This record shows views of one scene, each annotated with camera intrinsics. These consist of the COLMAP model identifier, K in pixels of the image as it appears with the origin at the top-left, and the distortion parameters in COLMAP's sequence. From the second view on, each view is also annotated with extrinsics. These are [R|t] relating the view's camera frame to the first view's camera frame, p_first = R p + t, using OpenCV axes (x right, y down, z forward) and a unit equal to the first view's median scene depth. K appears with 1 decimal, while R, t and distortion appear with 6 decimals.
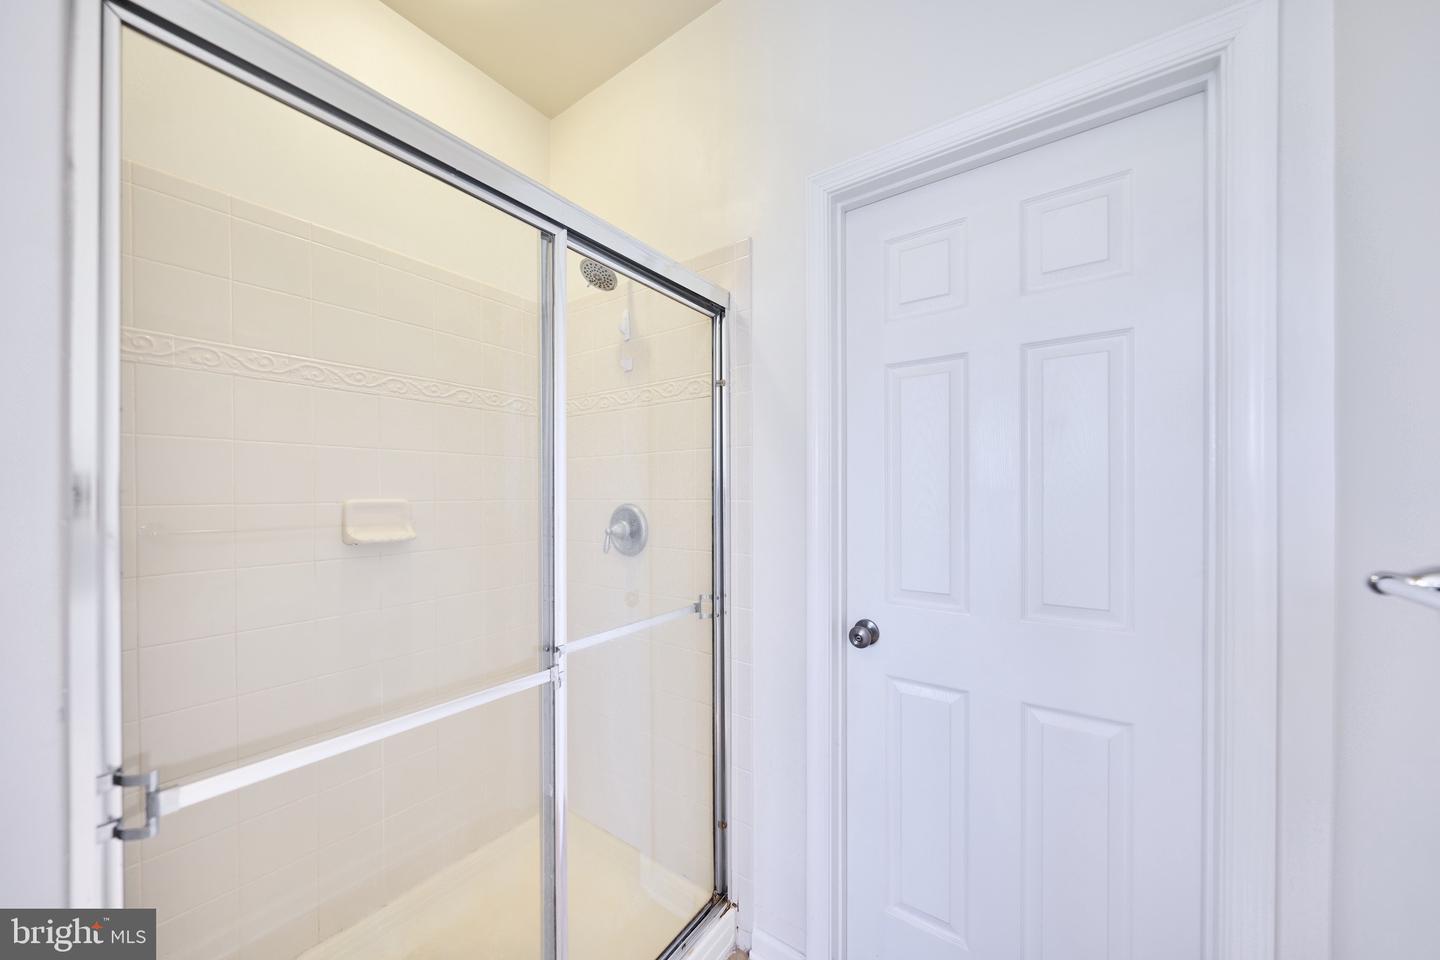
lens RADIAL K [[493.7, 0, 694.5], [0, 493.7, 500.0], [0, 0, 1]] dist [-0.004315, 0.000812]
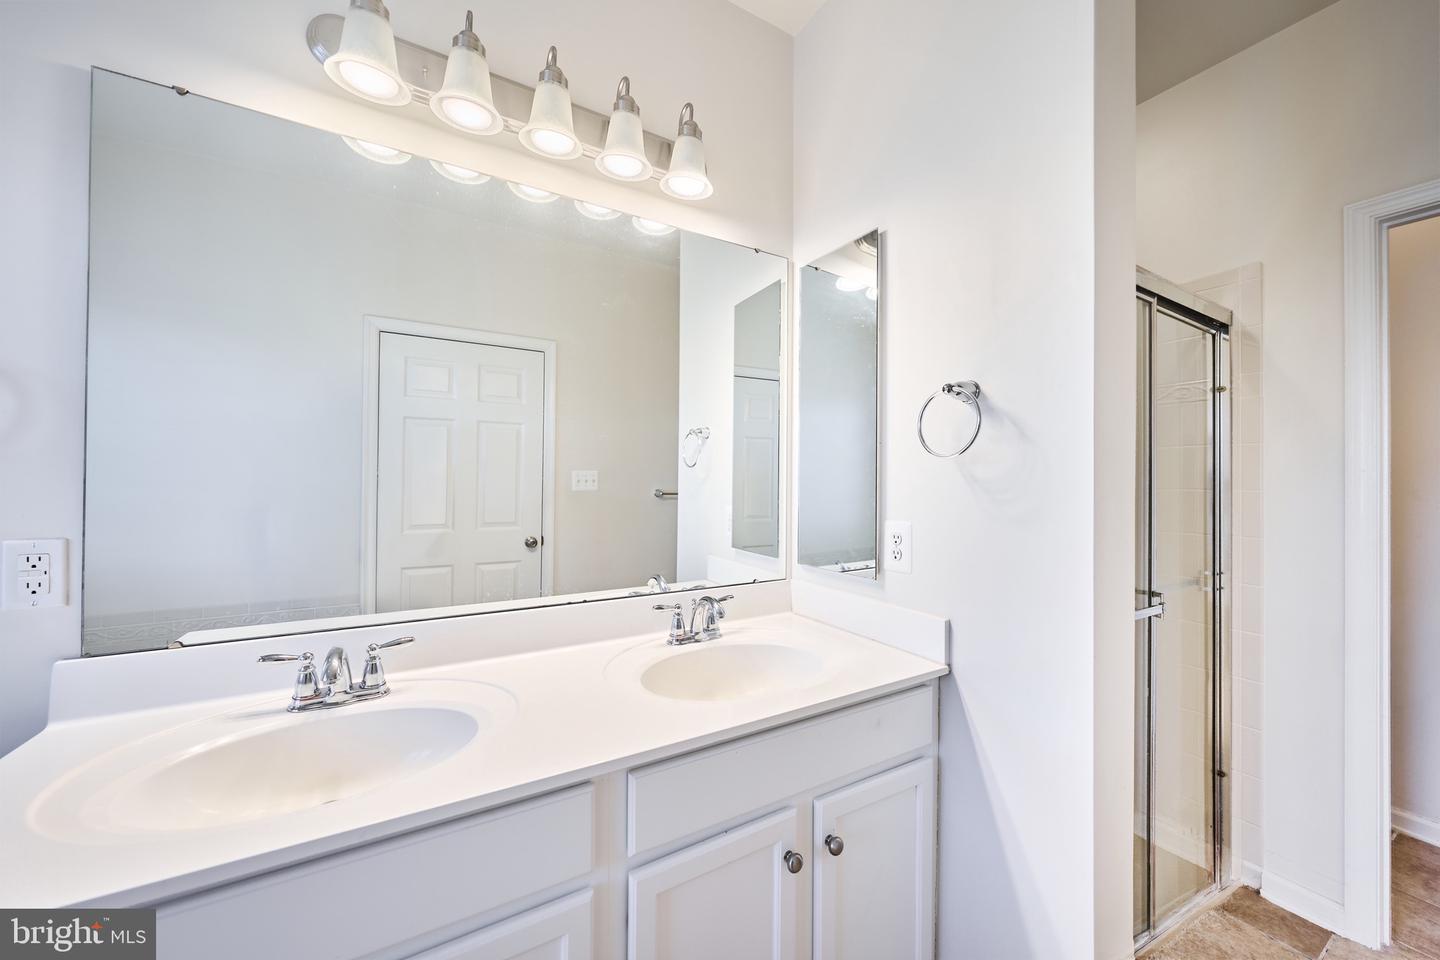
lens RADIAL K [[502.5, 0, 706.2], [0, 502.5, 478.1], [0, 0, 1]] dist [-0.003029, 0.000198]
pose [[0.916266, 0.007096, -0.400508, -0.593180], [-0.012192, 0.999874, -0.010178, -0.001098], [0.400385, 0.014209, 0.916237, -0.569229]]
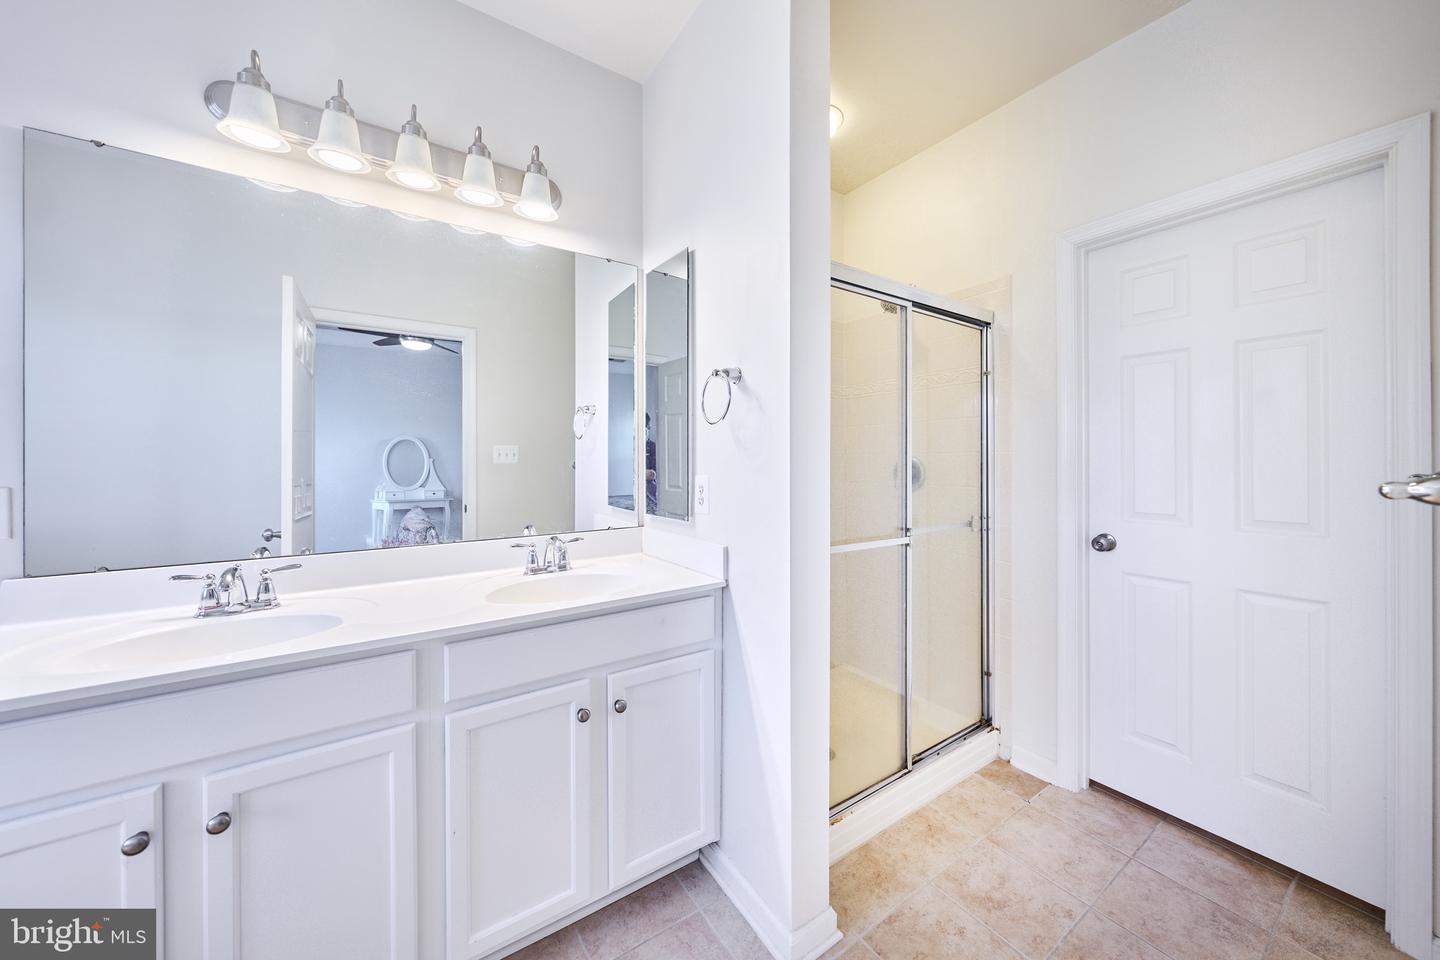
lens RADIAL K [[493.7, 0, 708.9], [0, 493.7, 460.9], [0, 0, 1]] dist [-0.004315, 0.000812]
pose [[0.941370, -0.000226, -0.337377, -0.236022], [-0.001349, 0.999989, -0.004435, 0.034157], [0.337374, 0.004630, 0.941359, -0.683071]]
